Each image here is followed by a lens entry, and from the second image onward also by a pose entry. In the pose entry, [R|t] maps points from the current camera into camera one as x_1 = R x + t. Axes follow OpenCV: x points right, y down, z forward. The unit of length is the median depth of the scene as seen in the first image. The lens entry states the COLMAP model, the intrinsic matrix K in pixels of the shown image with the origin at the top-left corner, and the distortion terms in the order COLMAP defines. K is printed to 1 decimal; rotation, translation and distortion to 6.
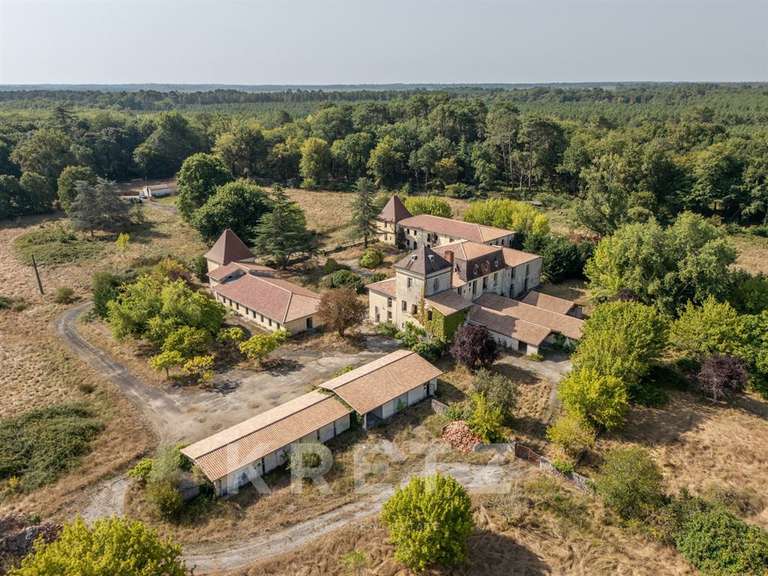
lens RADIAL K [[574.8, 0, 384.0], [0, 574.8, 288.0], [0, 0, 1]] dist [0.001790, 0.000776]
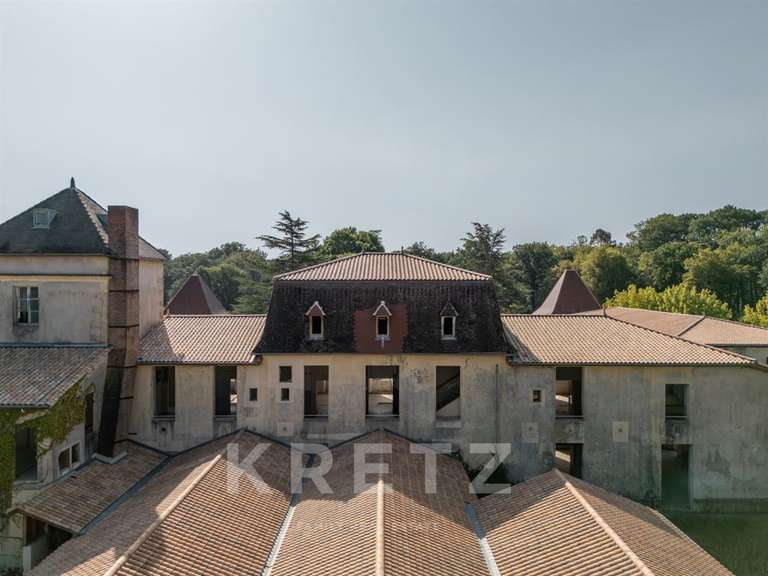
lens RADIAL K [[574.8, 0, 384.0], [0, 574.8, 288.0], [0, 0, 1]] dist [0.001790, 0.000776]
pose [[0.711166, 0.010714, -0.702942, 0.349445], [-0.241935, 0.942541, -0.230399, 0.006612], [0.660083, 0.333918, 0.672896, 0.790141]]
